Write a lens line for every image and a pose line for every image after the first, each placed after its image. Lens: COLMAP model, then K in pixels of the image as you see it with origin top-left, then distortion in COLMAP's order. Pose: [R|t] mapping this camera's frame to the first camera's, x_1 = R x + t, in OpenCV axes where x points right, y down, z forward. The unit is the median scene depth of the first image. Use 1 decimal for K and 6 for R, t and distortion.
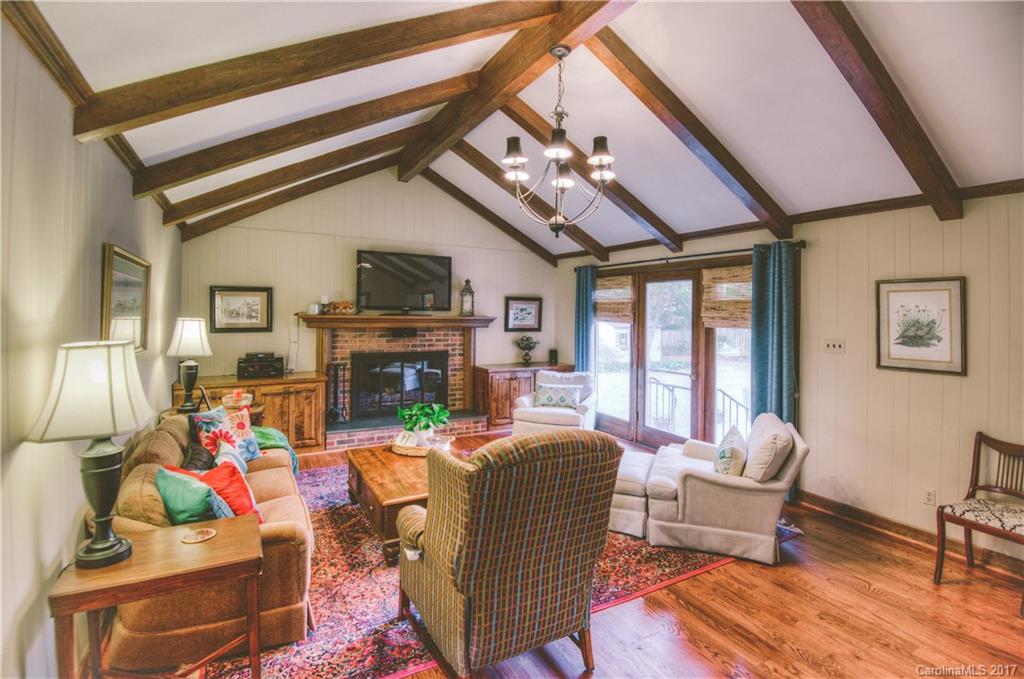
lens RADIAL K [[493.8, 0, 527.6], [0, 493.8, 308.7], [0, 0, 1]] dist [-0.017007, -0.000815]
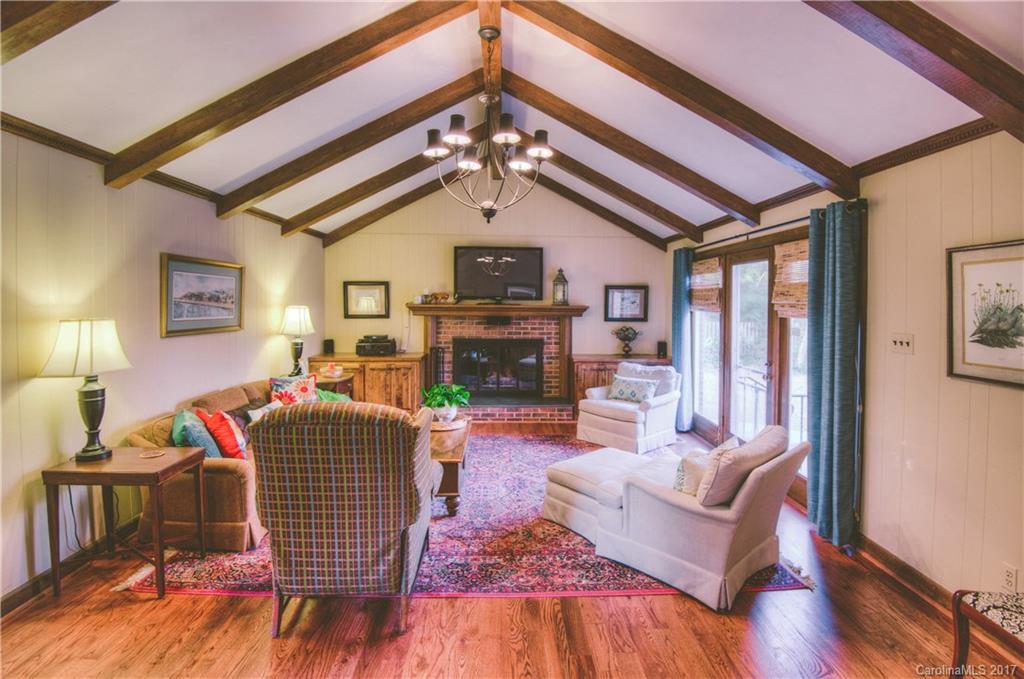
lens RADIAL K [[493.8, 0, 527.6], [0, 493.8, 308.7], [0, 0, 1]] dist [-0.017007, -0.000815]
pose [[0.885512, 0.000299, -0.464617, 0.322867], [0.007094, 0.999875, 0.014163, 0.008154], [0.464563, -0.015837, 0.885399, 0.083248]]
